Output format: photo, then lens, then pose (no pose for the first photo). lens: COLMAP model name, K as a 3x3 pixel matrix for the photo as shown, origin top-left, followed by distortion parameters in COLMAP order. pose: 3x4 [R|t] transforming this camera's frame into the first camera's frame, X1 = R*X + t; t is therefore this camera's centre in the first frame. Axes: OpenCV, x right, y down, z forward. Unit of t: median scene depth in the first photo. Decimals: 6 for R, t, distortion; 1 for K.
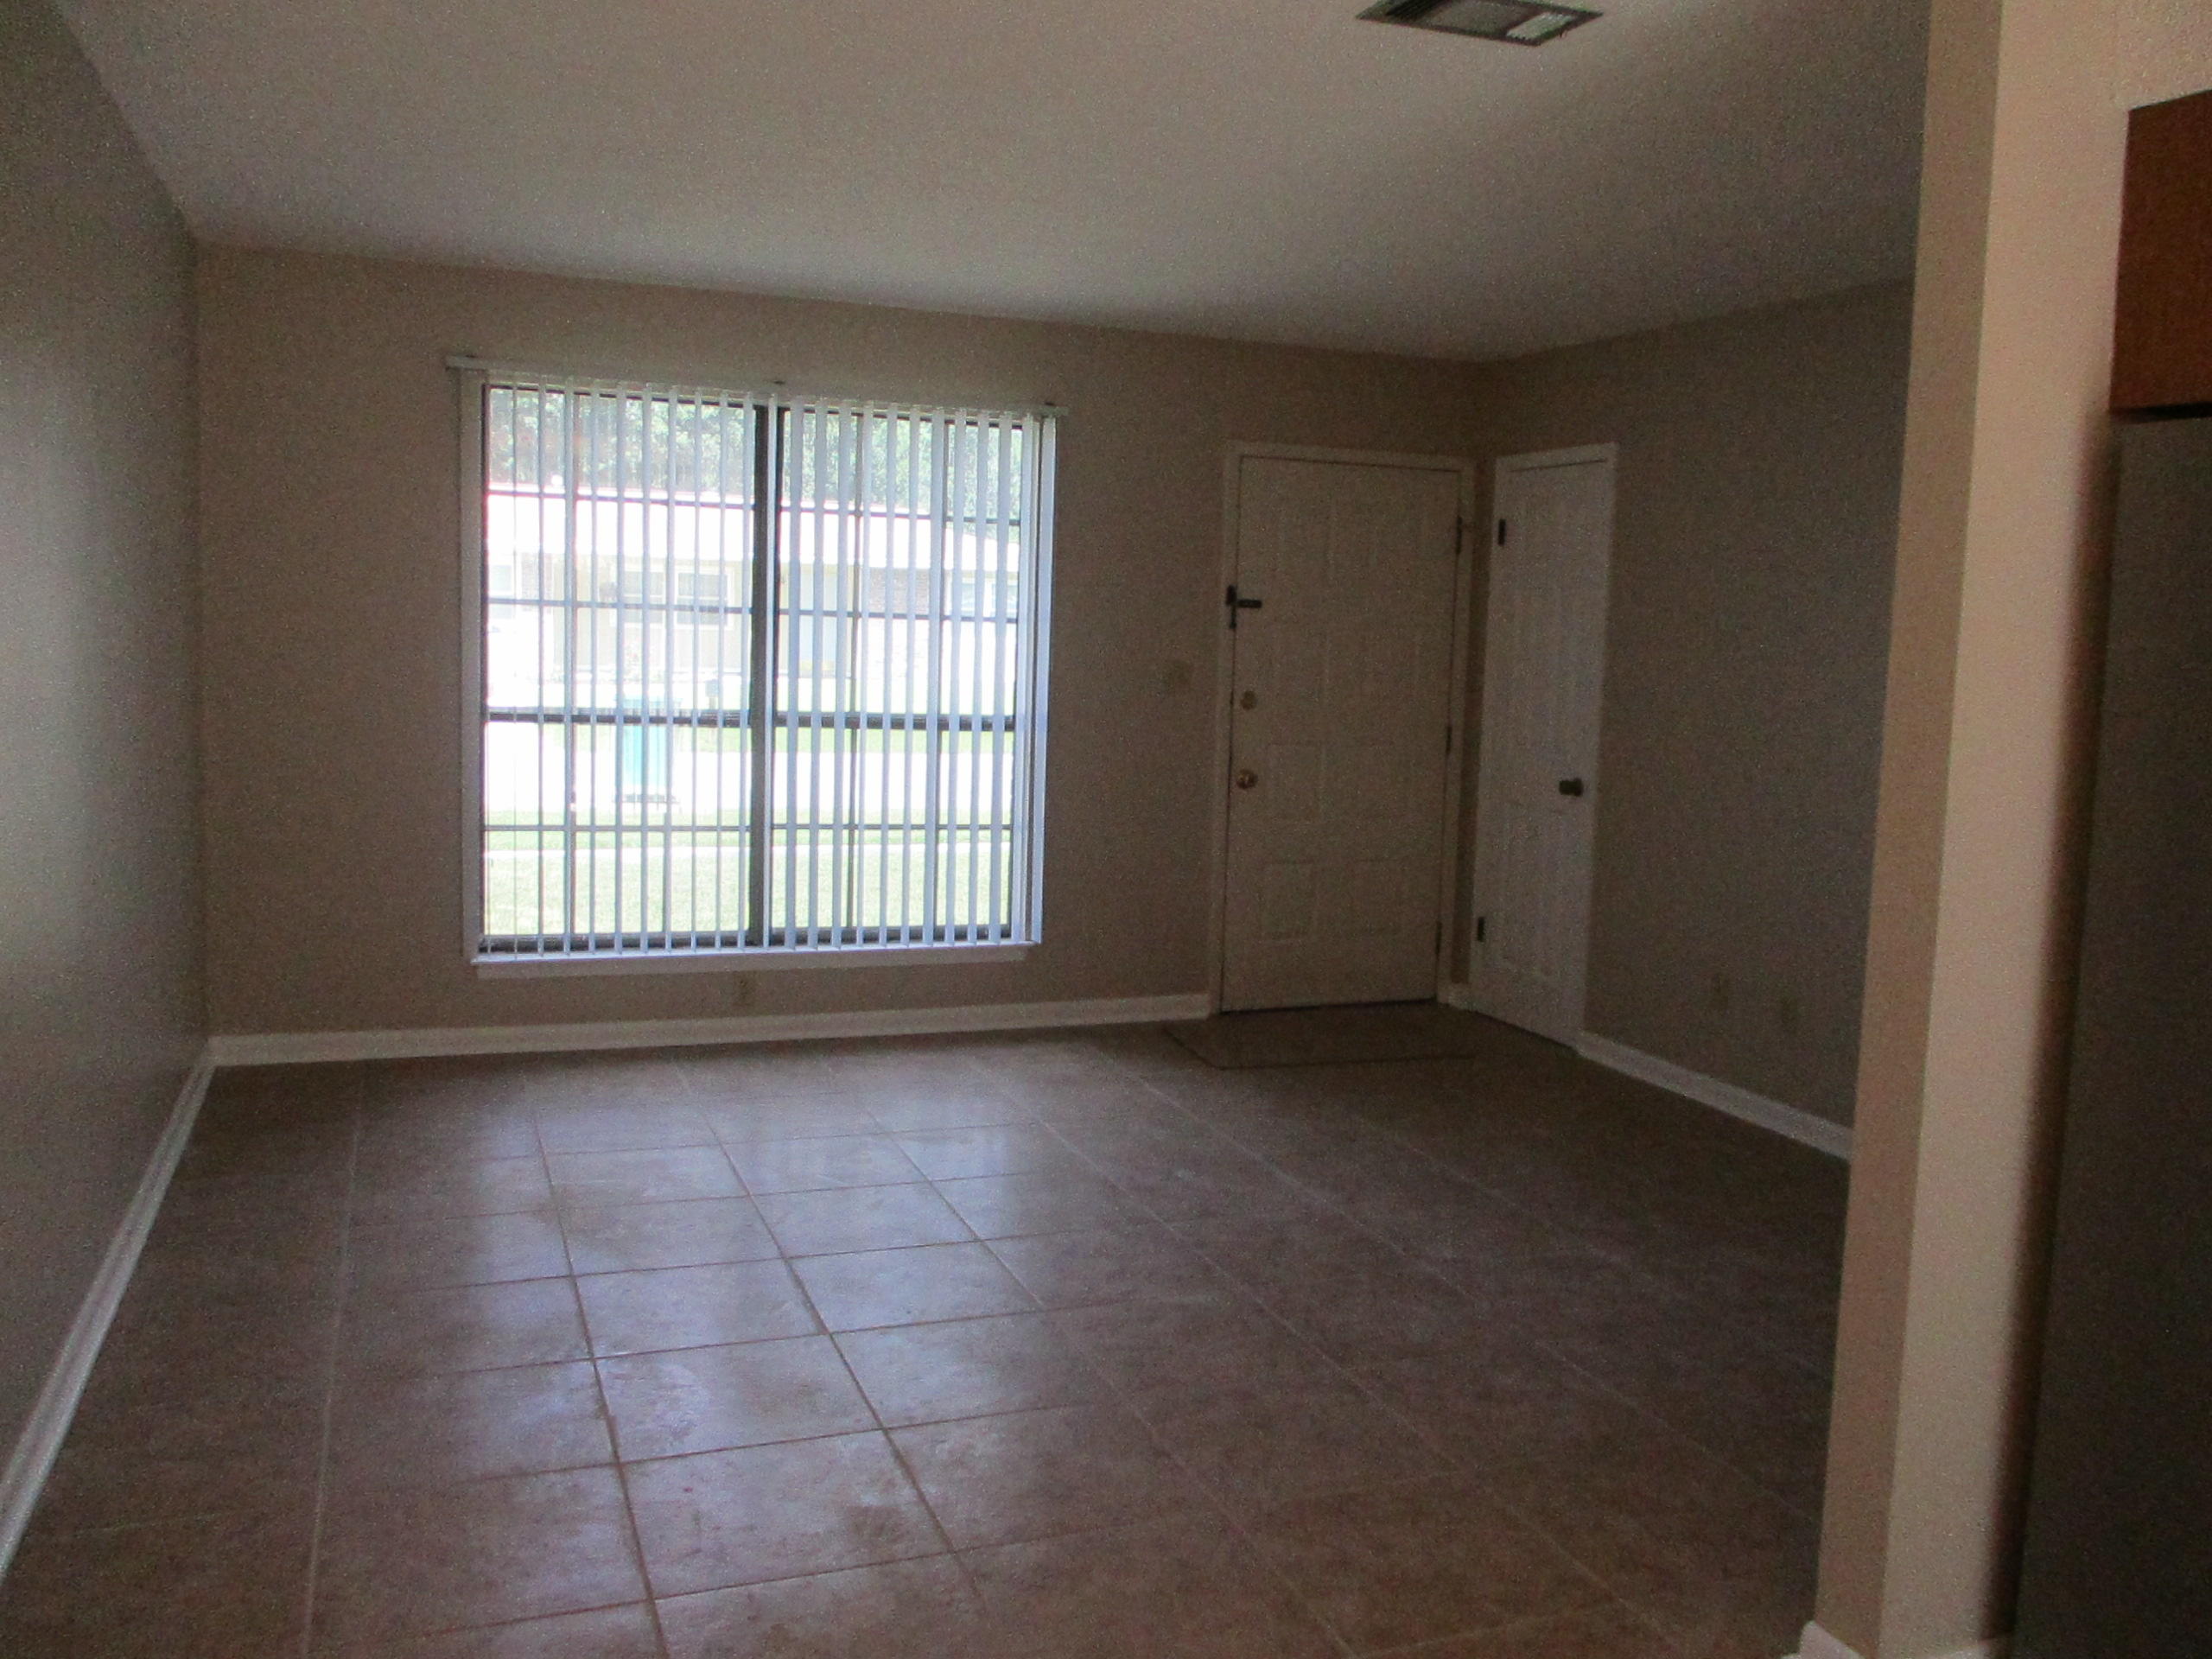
lens RADIAL K [[1844.0, 0, 1142.0], [0, 1844.0, 809.8], [0, 0, 1]] dist [-0.024208, 0.010337]
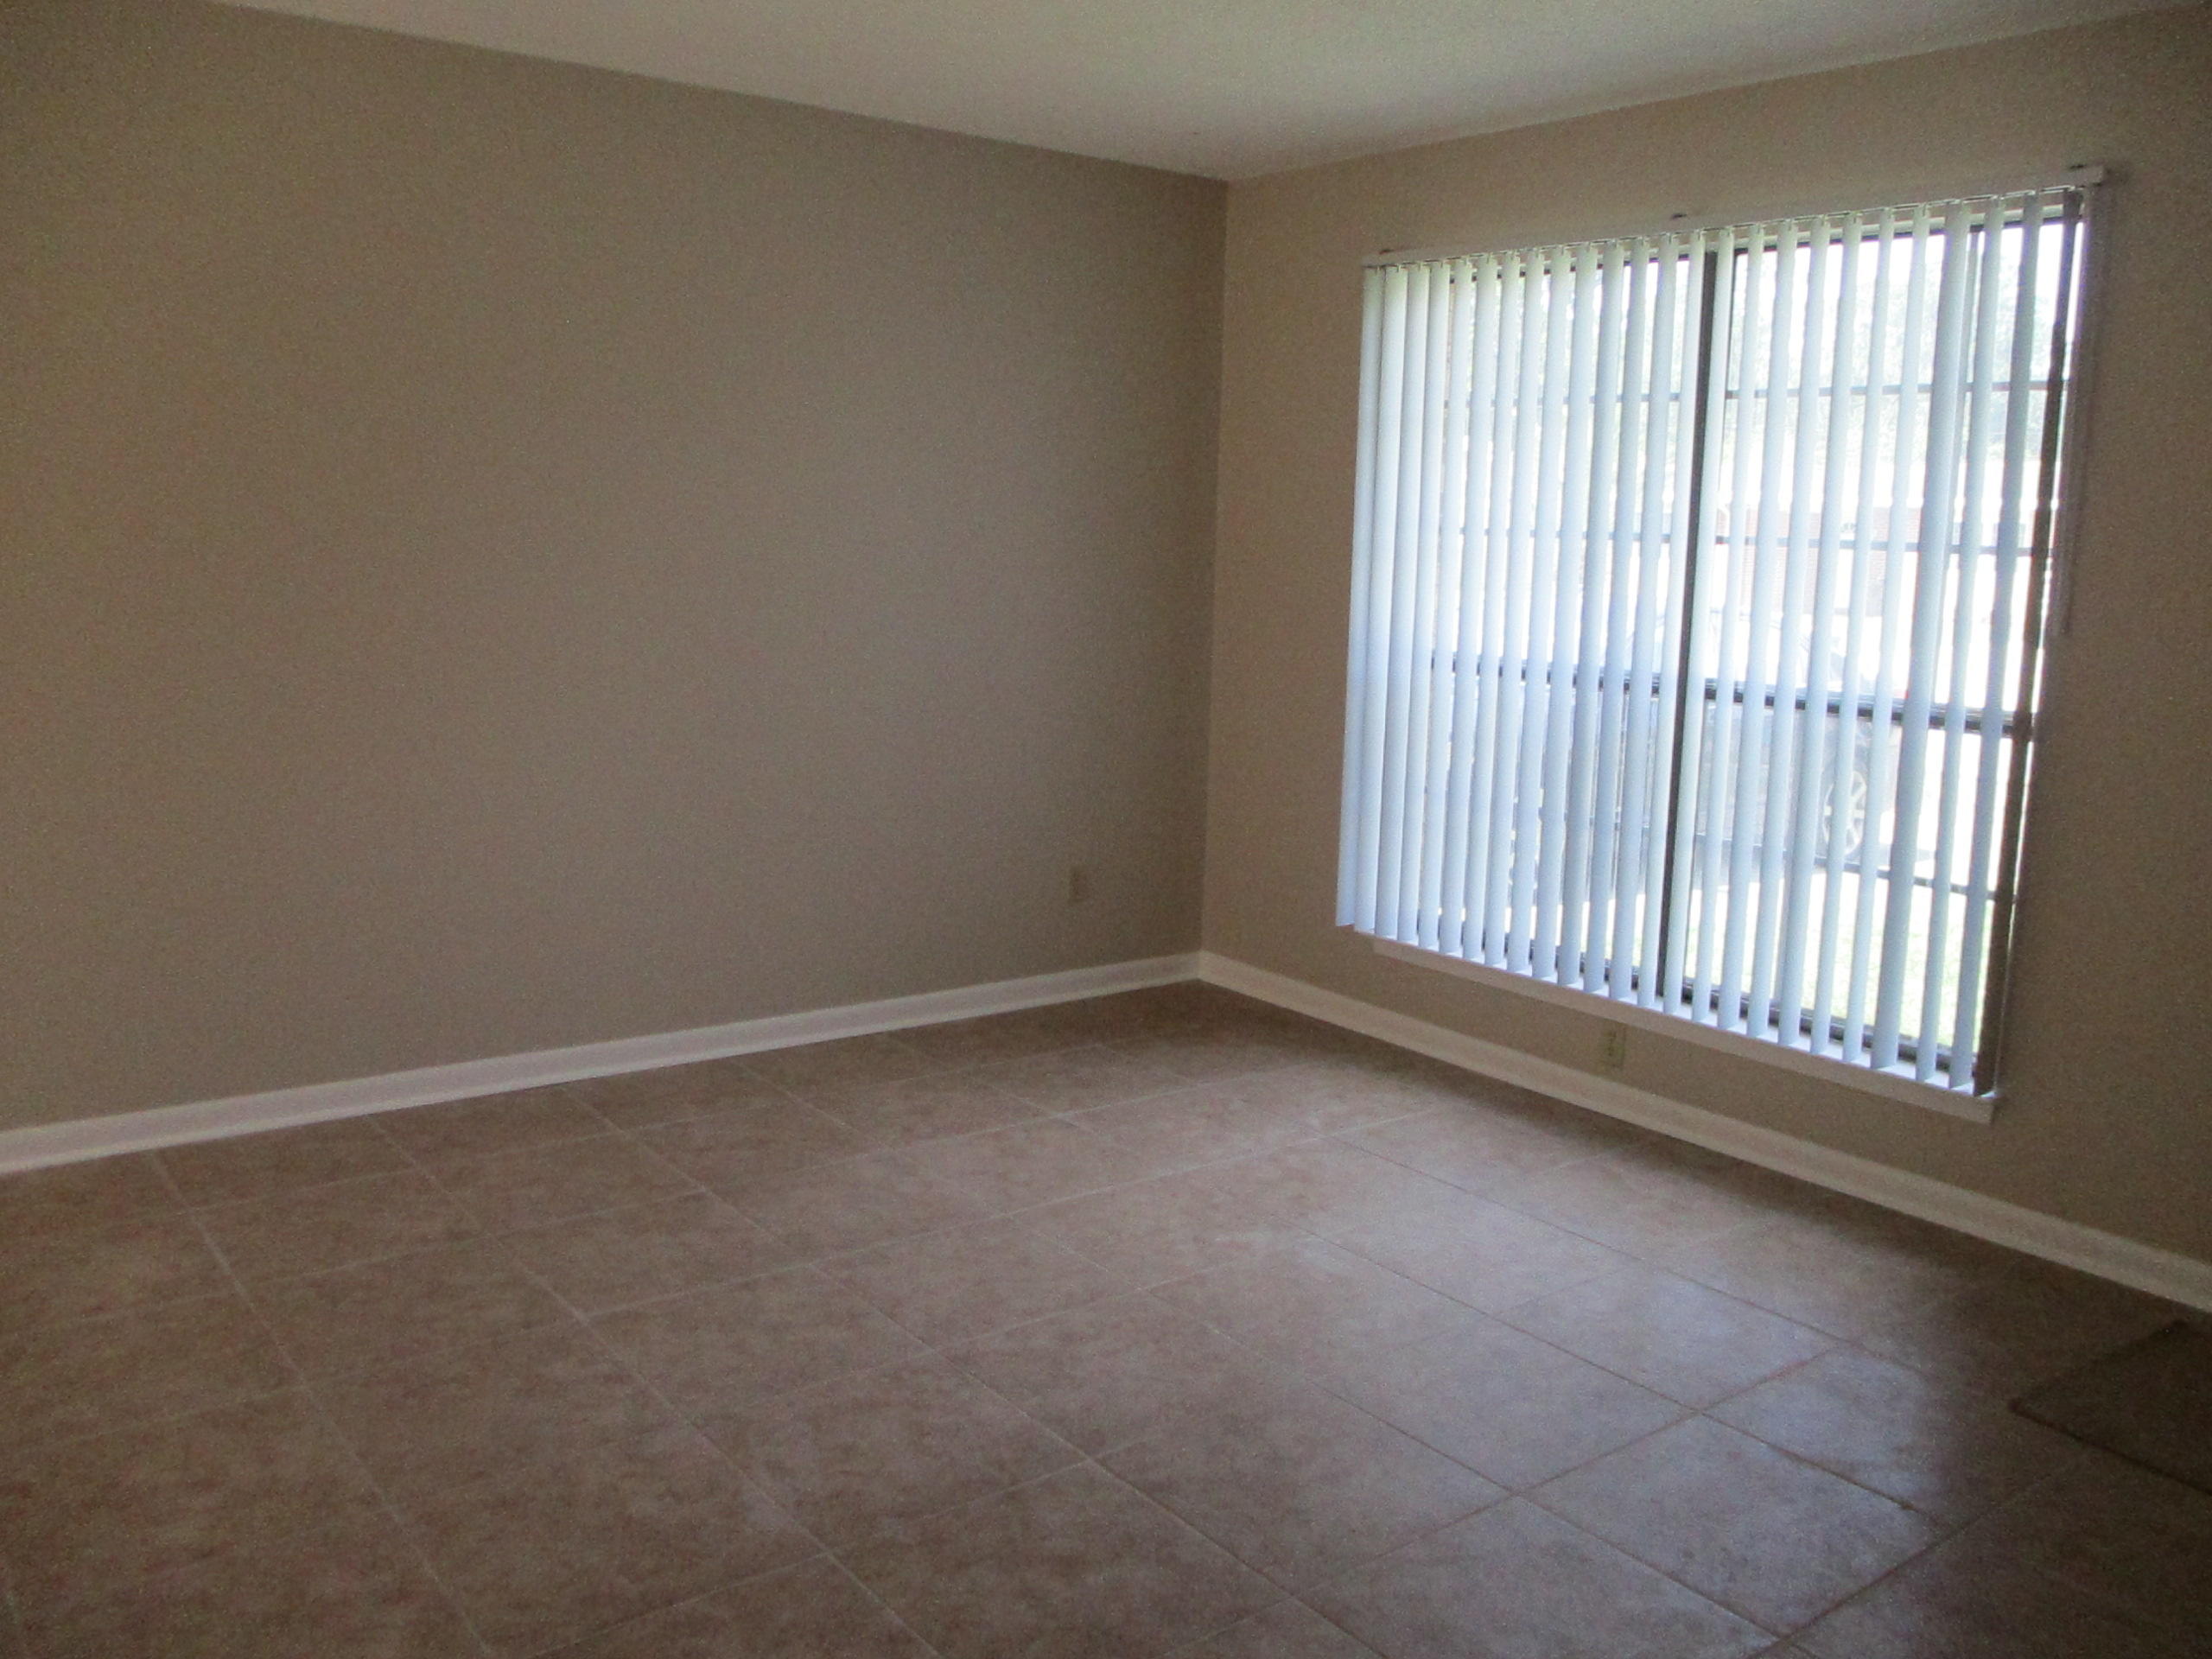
lens RADIAL K [[1844.0, 0, 1142.0], [0, 1844.0, 809.8], [0, 0, 1]] dist [-0.024208, 0.010337]
pose [[0.282777, 0.119953, -0.951656, 0.448984], [-0.117982, 0.988965, 0.089598, -0.042826], [0.951902, 0.086942, 0.293809, 0.609439]]
